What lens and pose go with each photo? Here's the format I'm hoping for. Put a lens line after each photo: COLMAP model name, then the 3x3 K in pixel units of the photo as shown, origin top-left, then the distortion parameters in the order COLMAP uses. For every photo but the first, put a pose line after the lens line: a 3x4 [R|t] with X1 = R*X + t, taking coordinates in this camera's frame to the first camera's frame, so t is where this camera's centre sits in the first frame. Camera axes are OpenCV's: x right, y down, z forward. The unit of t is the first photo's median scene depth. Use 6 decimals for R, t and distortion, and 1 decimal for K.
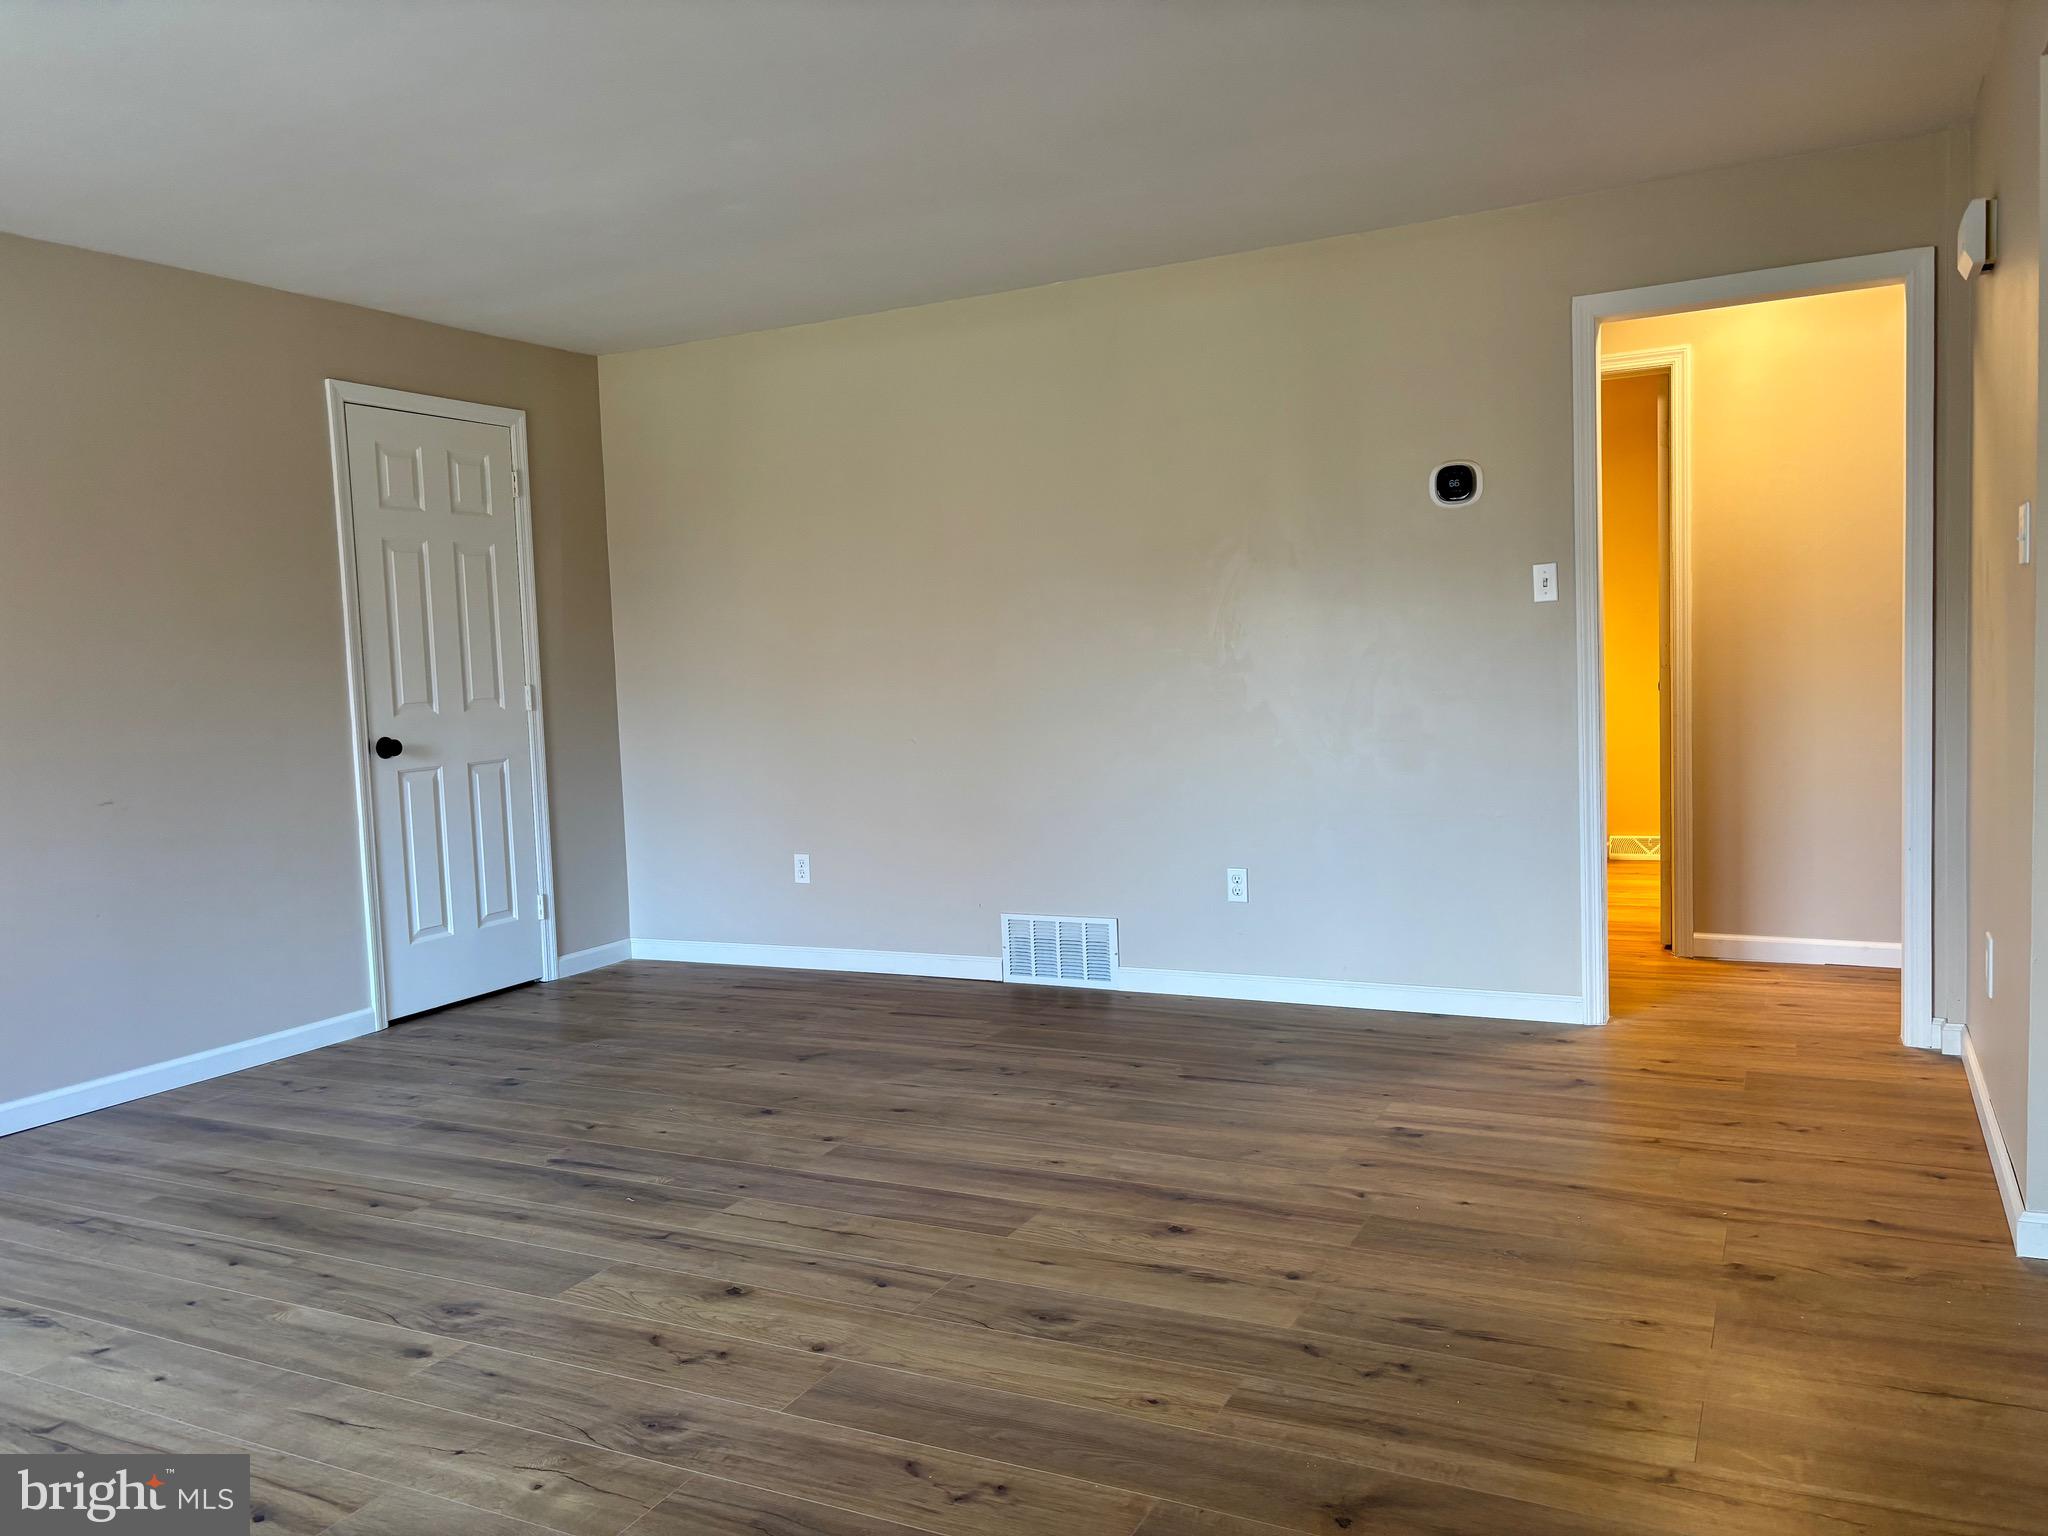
lens RADIAL K [[1551.3, 0, 1024.0], [0, 1551.3, 768.0], [0, 0, 1]] dist [0.004601, 0.003108]
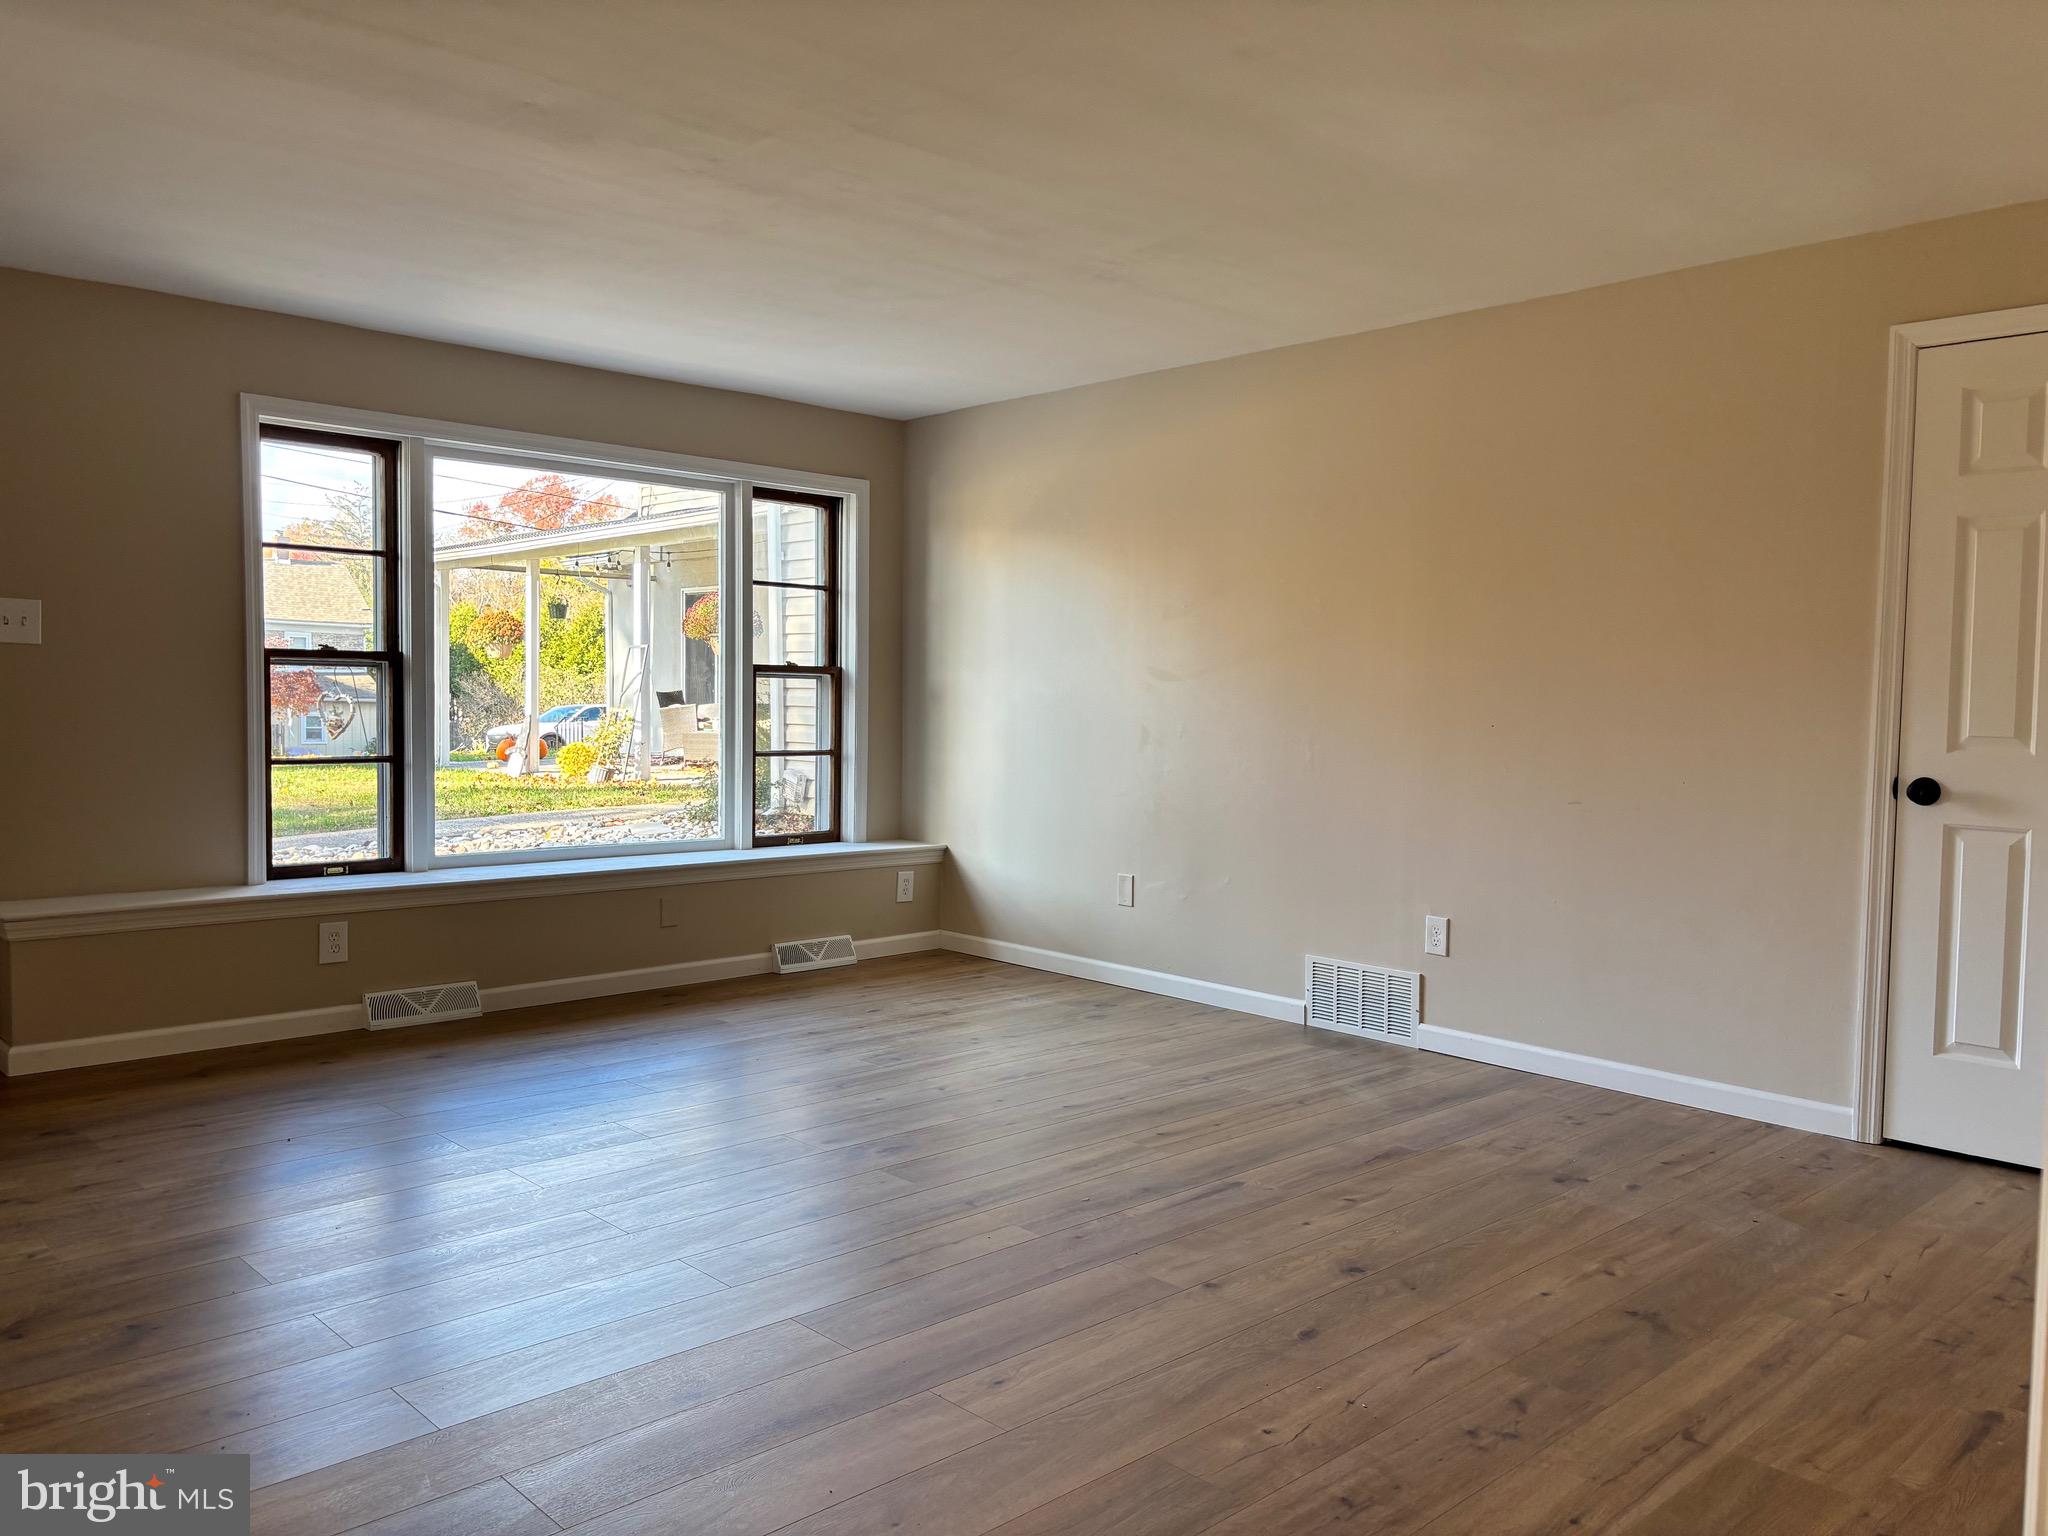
lens RADIAL K [[1551.3, 0, 1024.0], [0, 1551.3, 768.0], [0, 0, 1]] dist [0.004601, 0.003108]
pose [[-0.349944, 0.074931, -0.933769, 0.582928], [-0.073524, 0.991524, 0.107120, -0.093650], [0.933881, 0.106141, -0.341468, 1.069419]]
